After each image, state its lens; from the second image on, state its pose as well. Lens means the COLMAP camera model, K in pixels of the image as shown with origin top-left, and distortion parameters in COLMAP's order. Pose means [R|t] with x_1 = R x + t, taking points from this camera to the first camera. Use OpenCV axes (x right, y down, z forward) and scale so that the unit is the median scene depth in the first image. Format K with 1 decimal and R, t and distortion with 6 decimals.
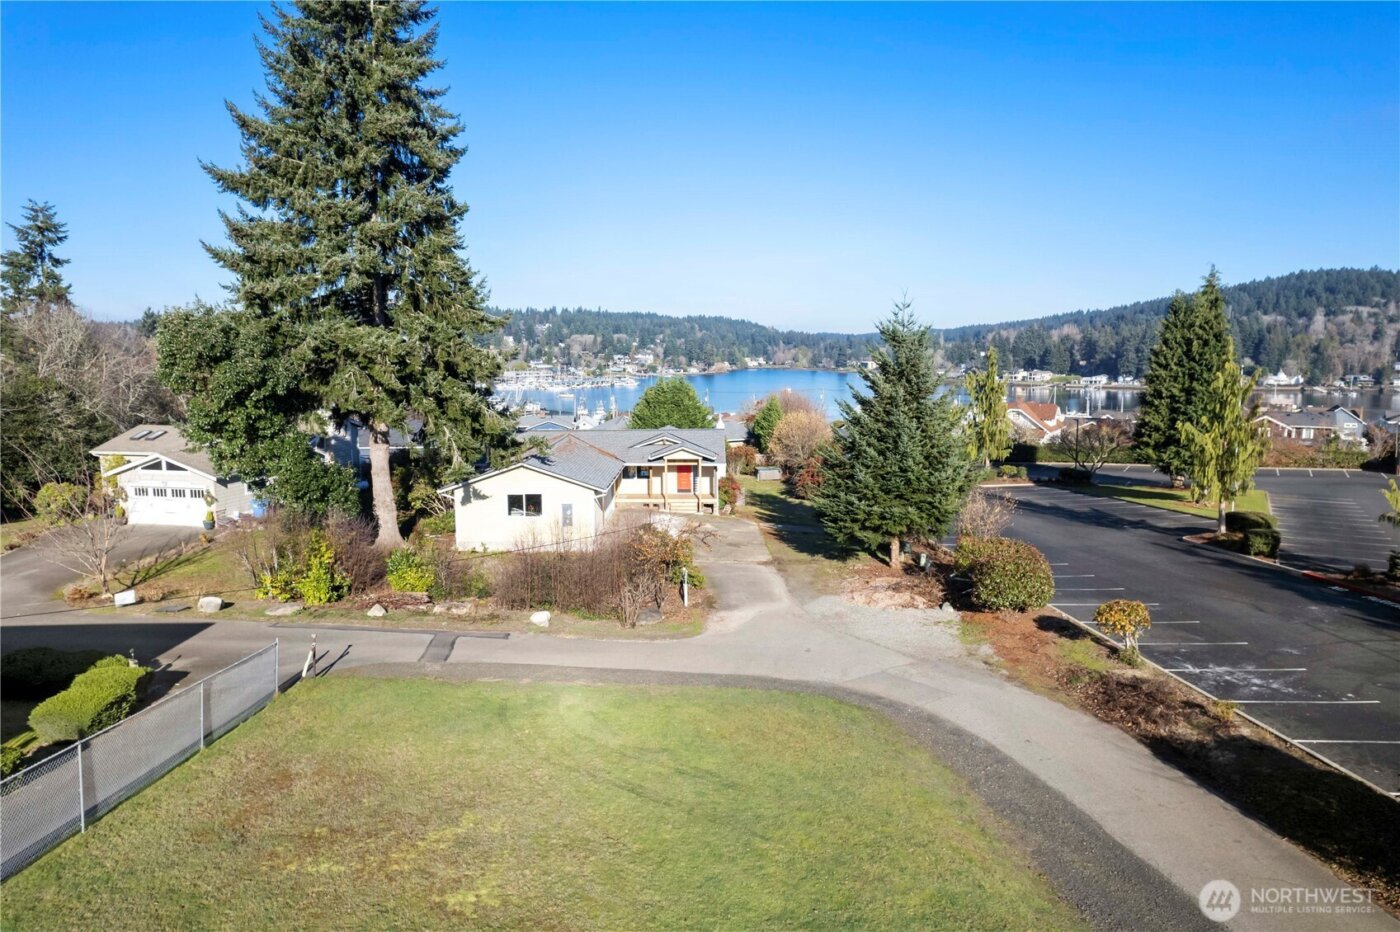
lens RADIAL K [[898.6, 0, 703.5], [0, 898.6, 461.6], [0, 0, 1]] dist [-0.078312, 0.073726]
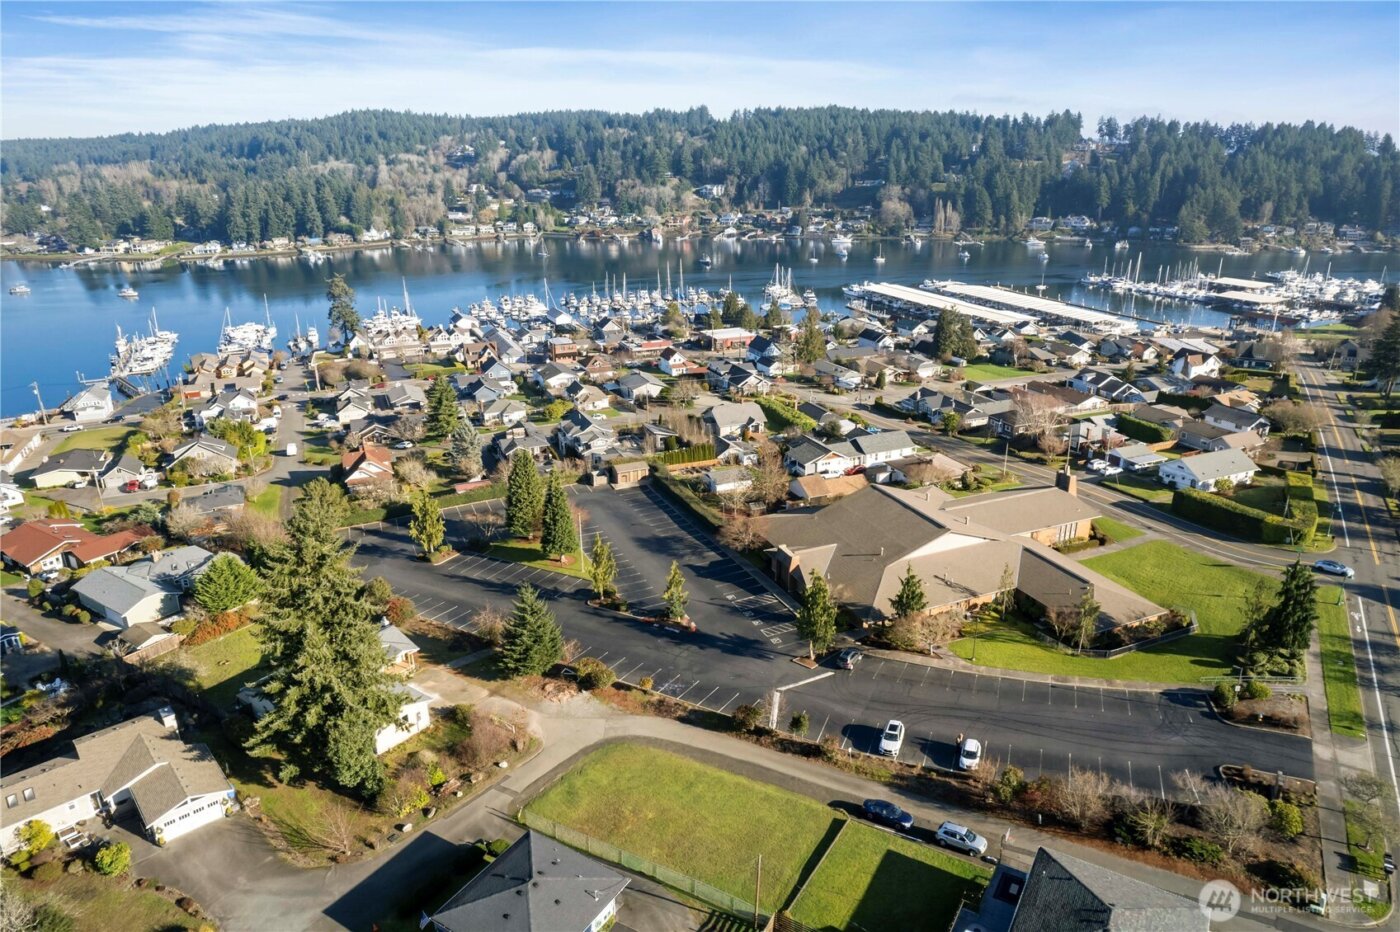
lens RADIAL K [[897.1, 0, 705.0], [0, 897.1, 461.1], [0, 0, 1]] dist [-0.075864, 0.074678]
pose [[0.573422, -0.270862, 0.773189, -0.052909], [0.106619, 0.960411, 0.257377, -0.043247], [-0.812293, -0.065149, 0.579600, -0.034141]]
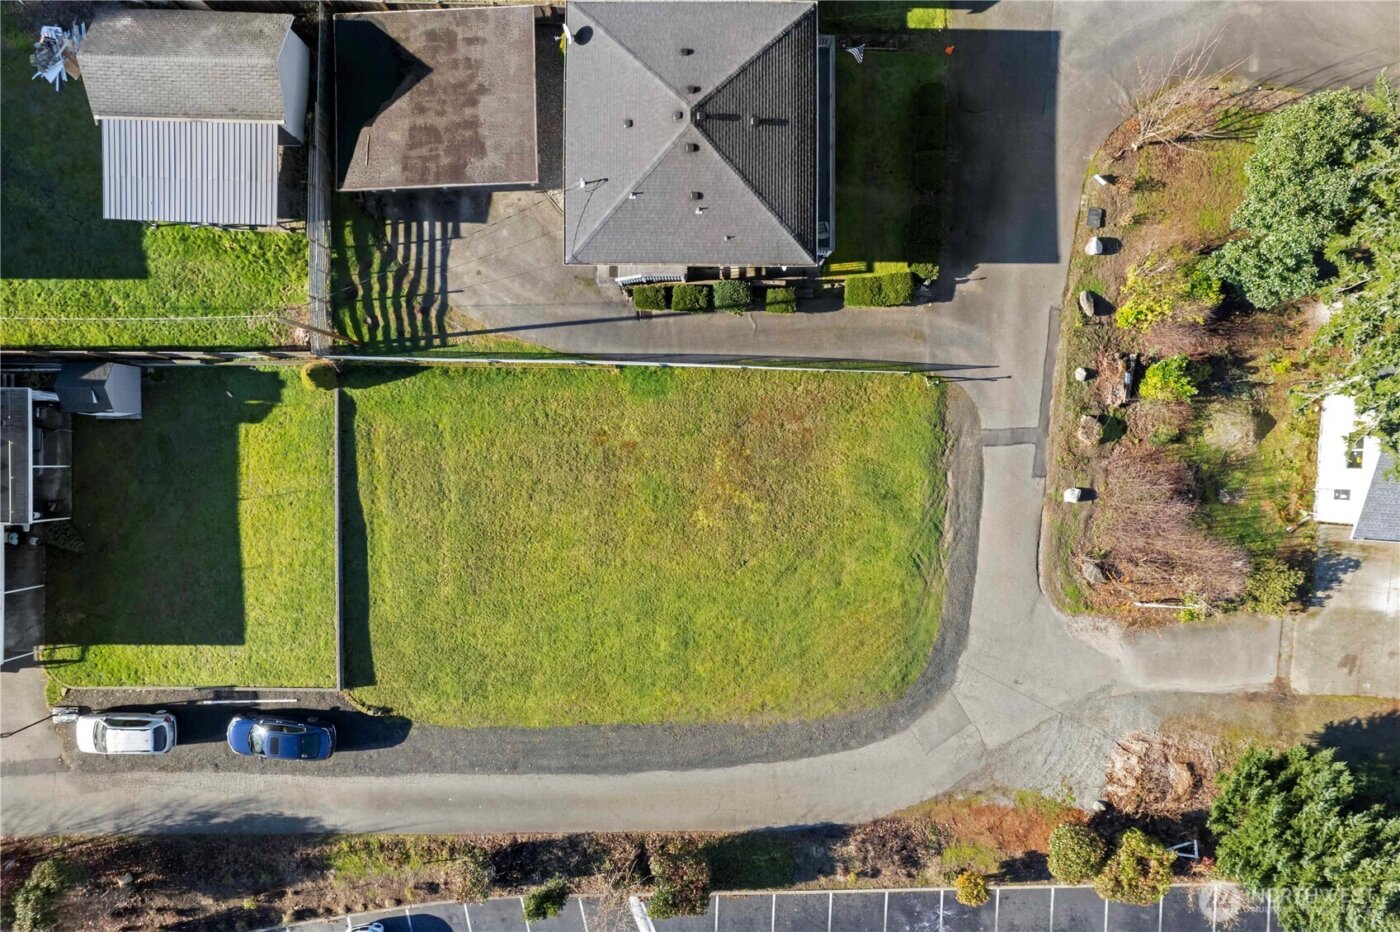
lens RADIAL K [[897.1, 0, 705.0], [0, 897.1, 461.1], [0, 0, 1]] dist [-0.075864, 0.074678]
pose [[-0.064541, 0.997847, 0.011662, -0.006427], [-0.131789, -0.020107, 0.991074, -0.032517], [0.989174, 0.062428, 0.132803, 0.007912]]
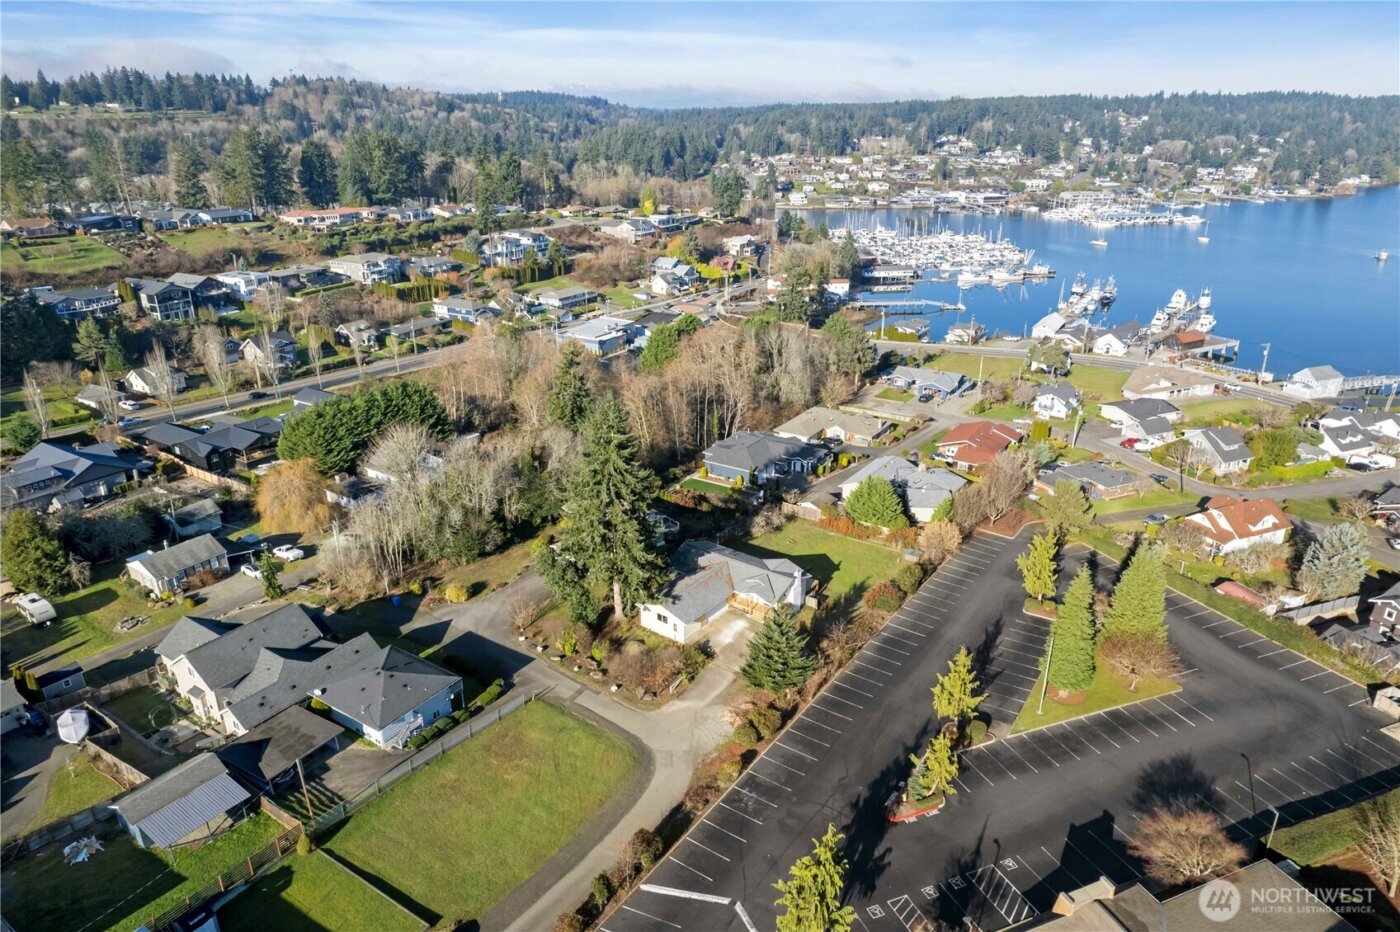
lens RADIAL K [[897.1, 0, 705.0], [0, 897.1, 461.1], [0, 0, 1]] dist [-0.075864, 0.074678]
pose [[0.807831, 0.218138, -0.547563, 0.048894], [-0.076342, 0.959893, 0.269774, -0.044133], [0.584450, -0.176130, 0.792084, -0.035163]]
